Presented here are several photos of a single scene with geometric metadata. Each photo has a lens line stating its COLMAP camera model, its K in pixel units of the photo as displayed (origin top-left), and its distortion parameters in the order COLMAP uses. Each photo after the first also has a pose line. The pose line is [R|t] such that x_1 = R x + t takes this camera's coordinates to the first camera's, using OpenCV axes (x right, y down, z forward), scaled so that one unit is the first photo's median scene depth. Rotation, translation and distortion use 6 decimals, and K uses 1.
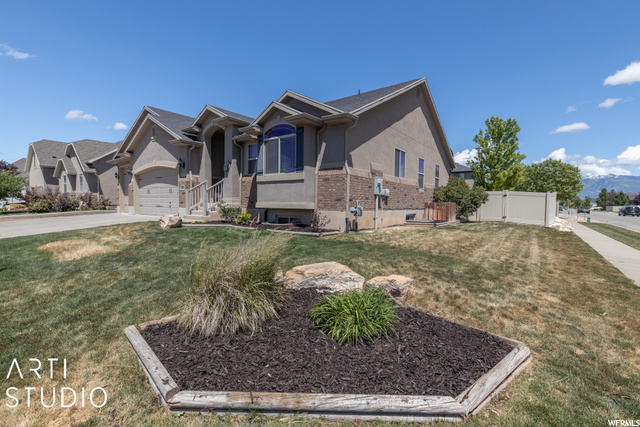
lens RADIAL K [[298.2, 0, 320.0], [0, 298.2, 213.5], [0, 0, 1]] dist [0.001921, -0.000071]
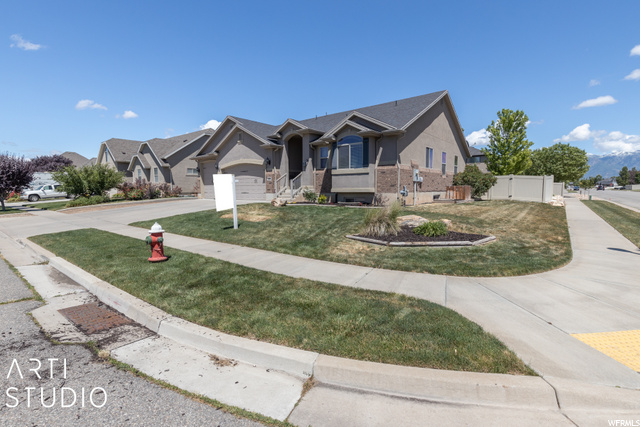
lens RADIAL K [[303.2, 0, 320.0], [0, 303.2, 213.5], [0, 0, 1]] dist [0.001333, -0.000247]
pose [[0.999227, -0.017737, -0.035093, -0.162200], [0.019457, 0.998596, 0.049277, 0.007826], [0.034169, -0.049922, 0.998168, -0.358610]]
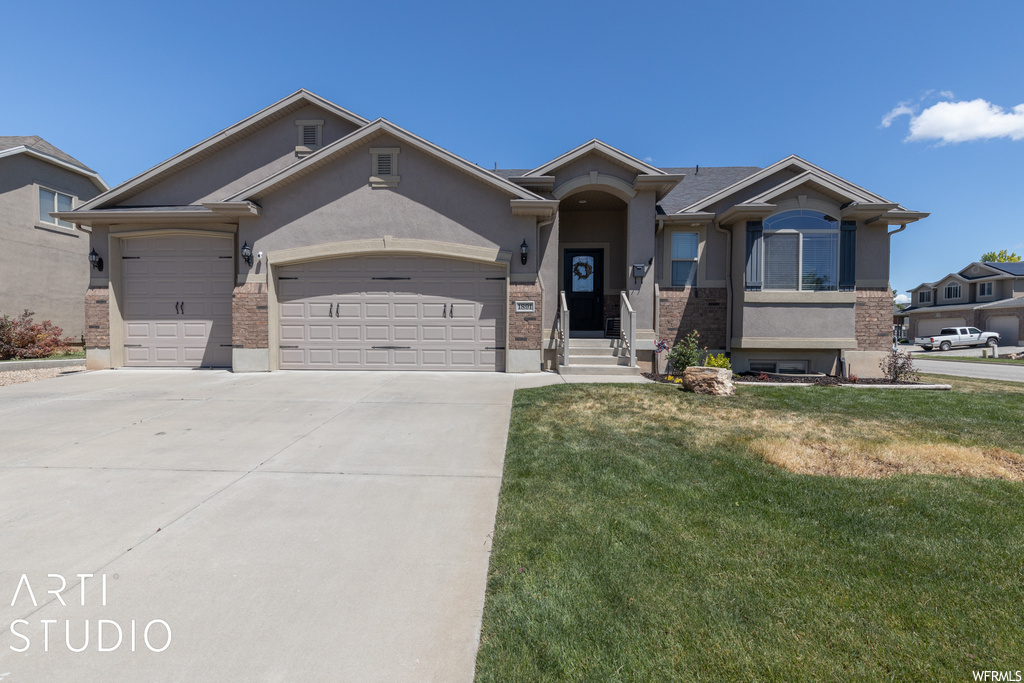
lens RADIAL K [[477.1, 0, 512.0], [0, 477.1, 341.5], [0, 0, 1]] dist [0.001921, -0.000071]
pose [[0.815236, -0.015566, 0.578920, -0.807076], [0.021460, 0.999764, -0.003339, -0.027964], [-0.578732, 0.015146, 0.815377, 0.379053]]
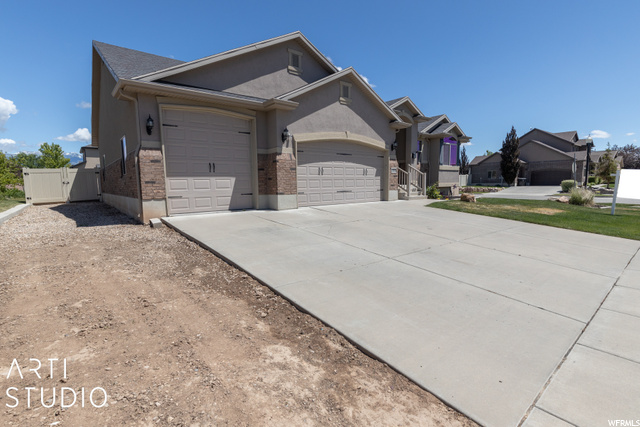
lens RADIAL K [[303.2, 0, 320.0], [0, 303.2, 213.5], [0, 0, 1]] dist [0.001333, -0.000247]
pose [[0.231151, -0.113048, 0.966328, -1.360086], [0.042653, 0.993449, 0.106018, -0.055277], [-0.971983, 0.016710, 0.234458, 0.903744]]
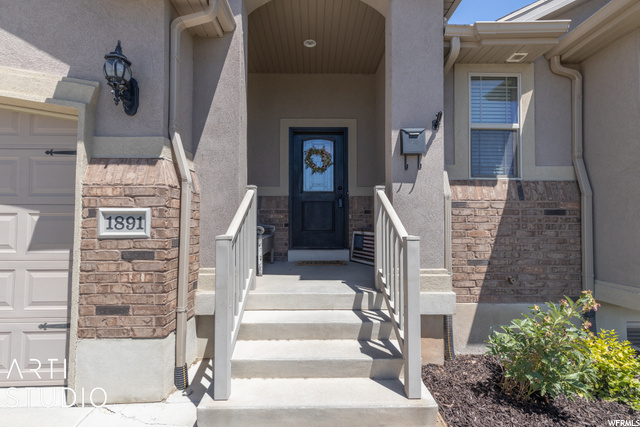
lens RADIAL K [[303.2, 0, 320.0], [0, 303.2, 213.5], [0, 0, 1]] dist [0.001333, -0.000247]
pose [[0.779990, 0.011010, 0.625695, -0.433898], [0.025904, 0.998420, -0.049861, -0.071612], [-0.625256, 0.055098, 0.778472, 0.715180]]
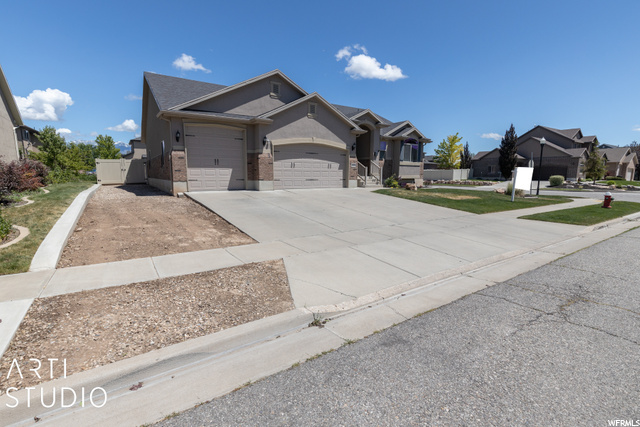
lens RADIAL K [[293.5, 0, 320.0], [0, 293.5, 213.5], [0, 0, 1]] dist [0.002855, 0.000101]
pose [[0.317114, -0.136661, 0.938490, -1.600618], [0.023415, 0.990390, 0.136306, -0.049276], [-0.948098, -0.021250, 0.317266, 0.646911]]
